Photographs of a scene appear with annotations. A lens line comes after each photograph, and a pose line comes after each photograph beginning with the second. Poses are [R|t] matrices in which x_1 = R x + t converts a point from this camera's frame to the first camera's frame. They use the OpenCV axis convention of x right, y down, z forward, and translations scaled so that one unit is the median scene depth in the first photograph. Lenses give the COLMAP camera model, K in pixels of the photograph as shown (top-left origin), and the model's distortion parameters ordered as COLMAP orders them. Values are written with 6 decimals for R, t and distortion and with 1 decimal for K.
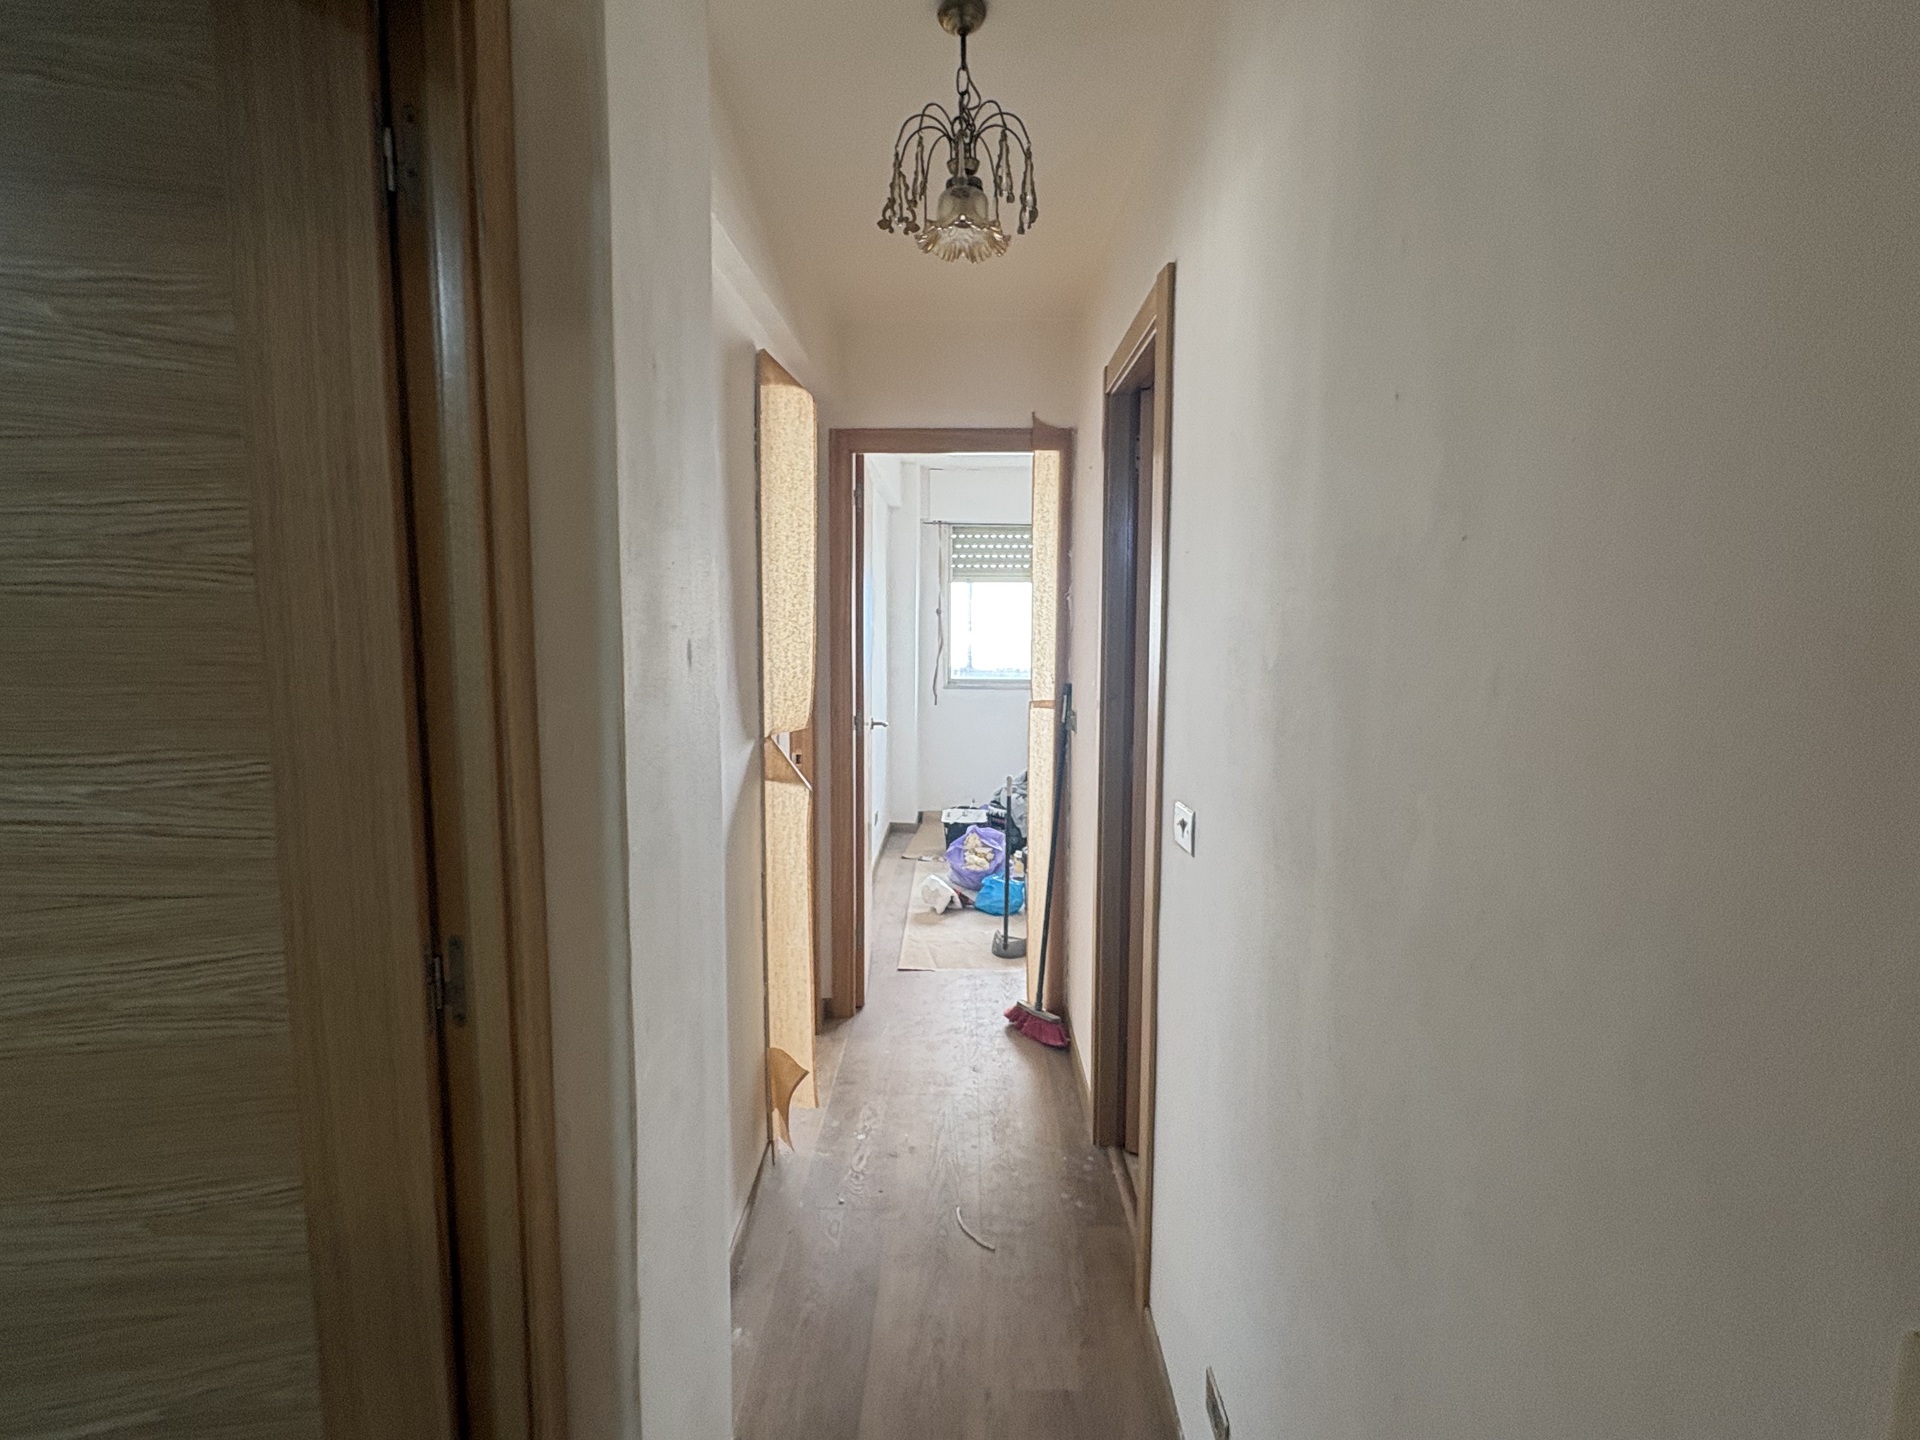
lens RADIAL K [[936.7, 0, 962.0], [0, 936.7, 722.2], [0, 0, 1]] dist [0.000319, -0.000002]
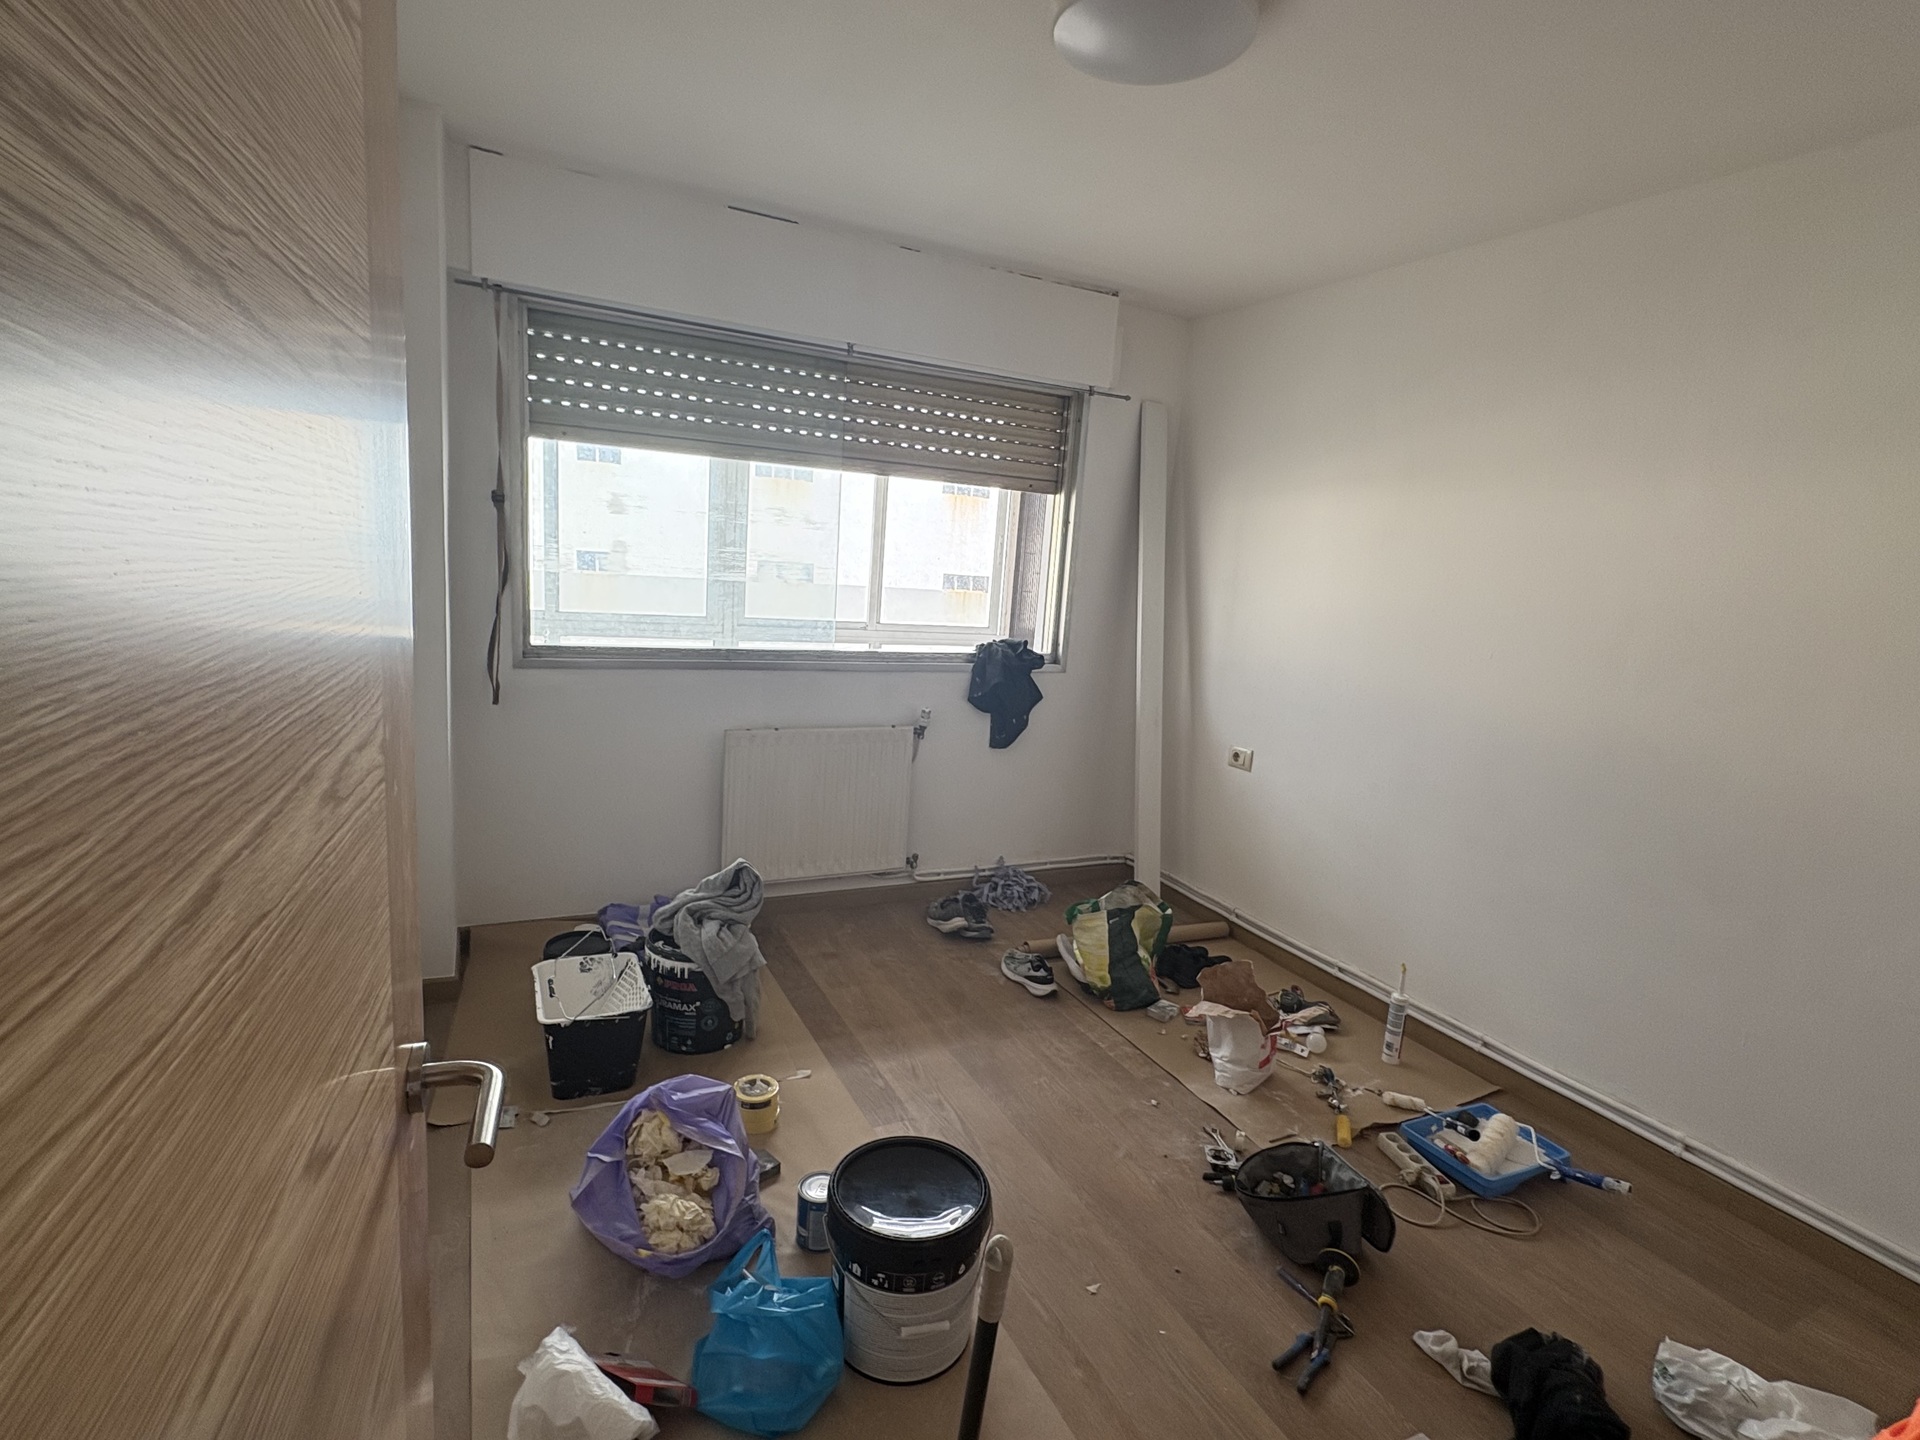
lens RADIAL K [[936.7, 0, 960.6], [0, 936.7, 725.2], [0, 0, 1]] dist [0.000319, -0.000002]
pose [[0.892045, -0.025005, 0.451255, -0.032772], [-0.013288, 0.996586, 0.081491, -0.049020], [-0.451752, -0.078690, 0.888667, 0.494403]]
